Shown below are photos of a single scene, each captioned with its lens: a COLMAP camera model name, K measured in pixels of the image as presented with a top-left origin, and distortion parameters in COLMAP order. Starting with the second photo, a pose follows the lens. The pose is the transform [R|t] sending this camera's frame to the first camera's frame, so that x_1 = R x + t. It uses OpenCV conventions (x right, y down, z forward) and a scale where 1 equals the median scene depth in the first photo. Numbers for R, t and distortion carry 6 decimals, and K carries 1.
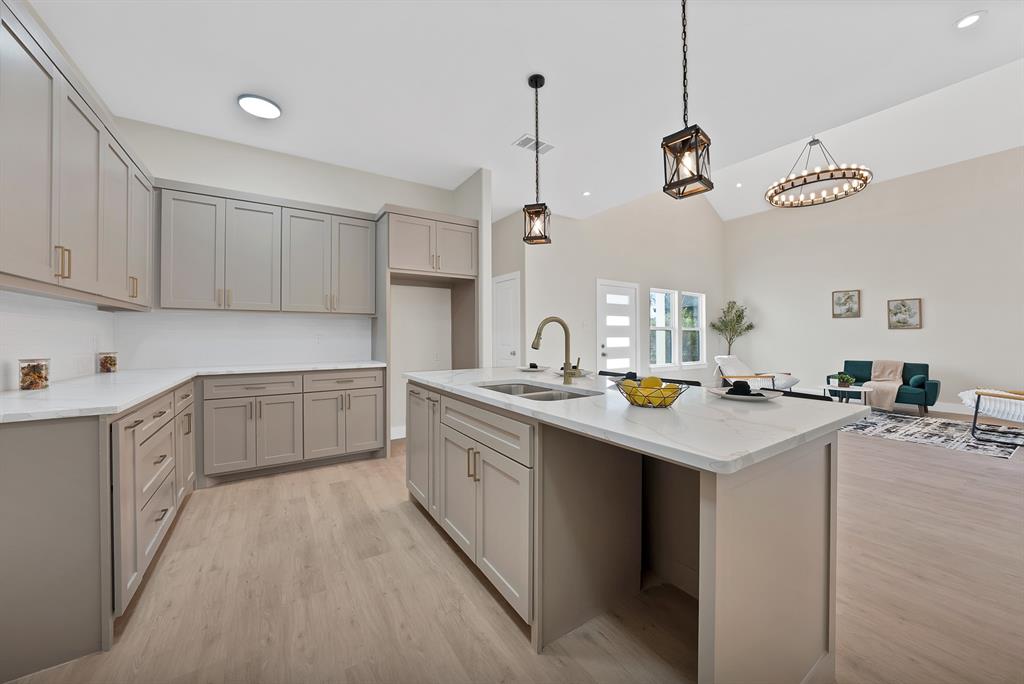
lens RADIAL K [[368.0, 0, 512.3], [0, 368.0, 334.4], [0, 0, 1]] dist [-0.022735, 0.004386]
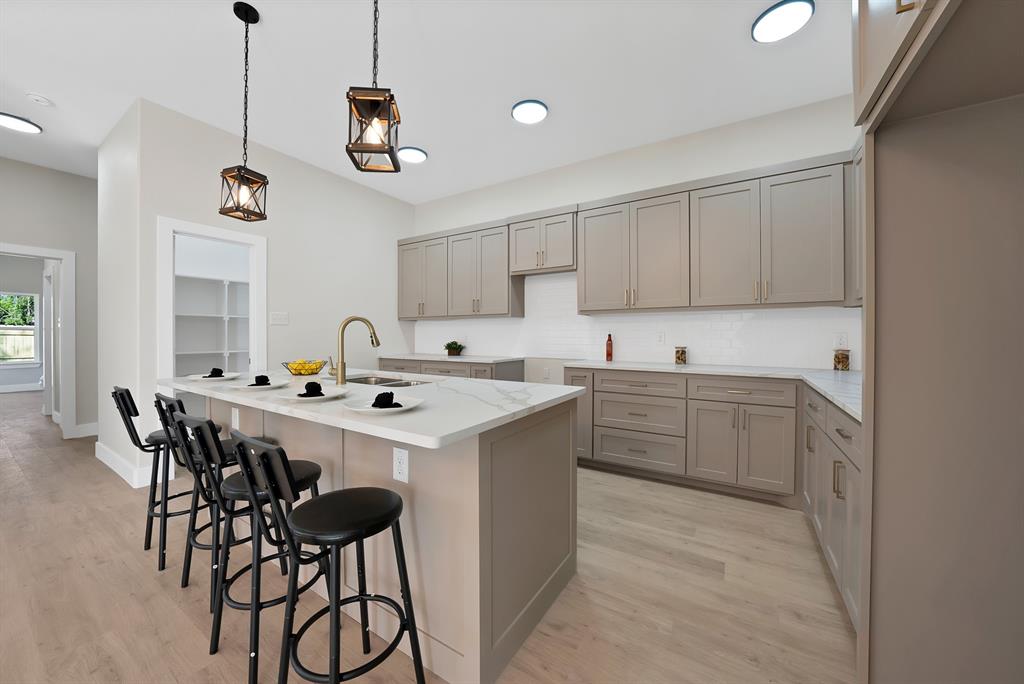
lens RADIAL K [[365.1, 0, 515.2], [0, 365.1, 338.1], [0, 0, 1]] dist [-0.026645, 0.006802]
pose [[-0.904689, 0.002169, -0.426067, 0.120611], [0.001260, 0.999996, 0.002415, 0.012948], [0.426071, 0.001648, -0.904688, 1.664152]]
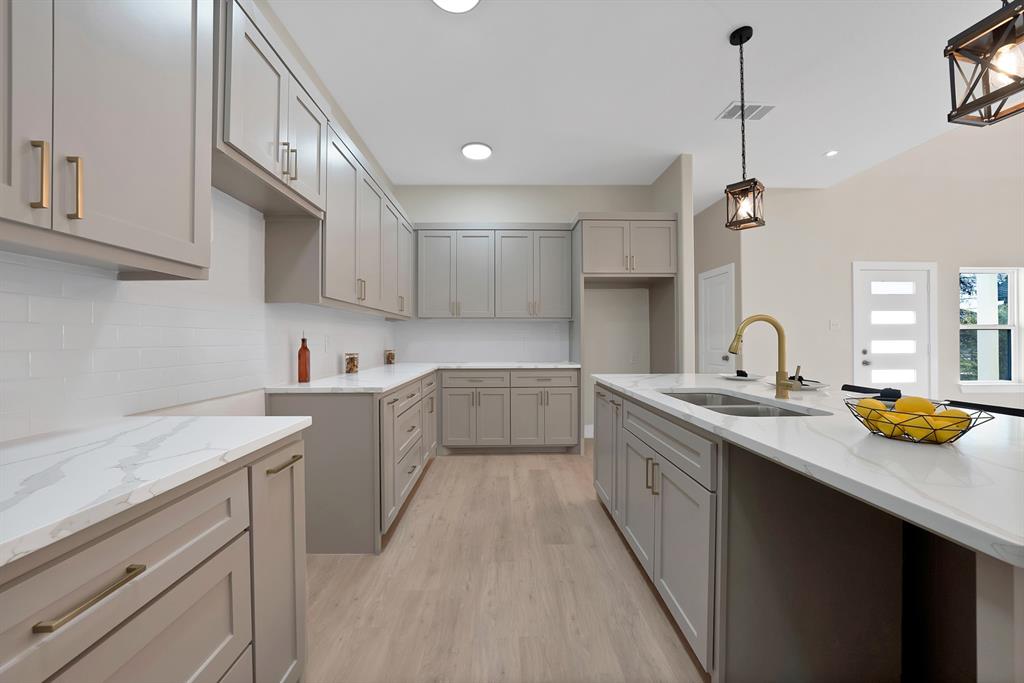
lens RADIAL K [[365.1, 0, 515.2], [0, 365.1, 337.6], [0, 0, 1]] dist [-0.026645, 0.006802]
pose [[0.852726, -0.002113, -0.522353, 0.059465], [0.003116, 0.999995, 0.001041, 0.000715], [0.522348, -0.002515, 0.852728, 0.024670]]
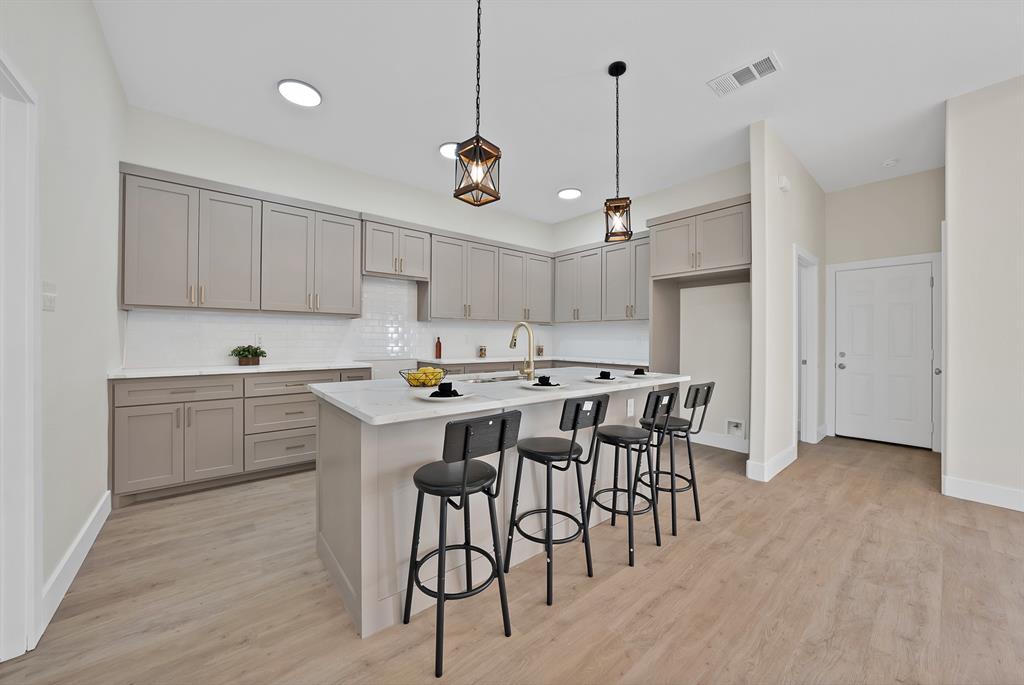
lens RADIAL K [[365.1, 0, 515.2], [0, 365.1, 338.6], [0, 0, 1]] dist [-0.026645, 0.006802]
pose [[0.112927, 0.000016, -0.993603, 1.008242], [-0.000181, 1.000000, -0.000005, 0.008643], [0.993603, 0.000181, 0.112927, 0.682834]]
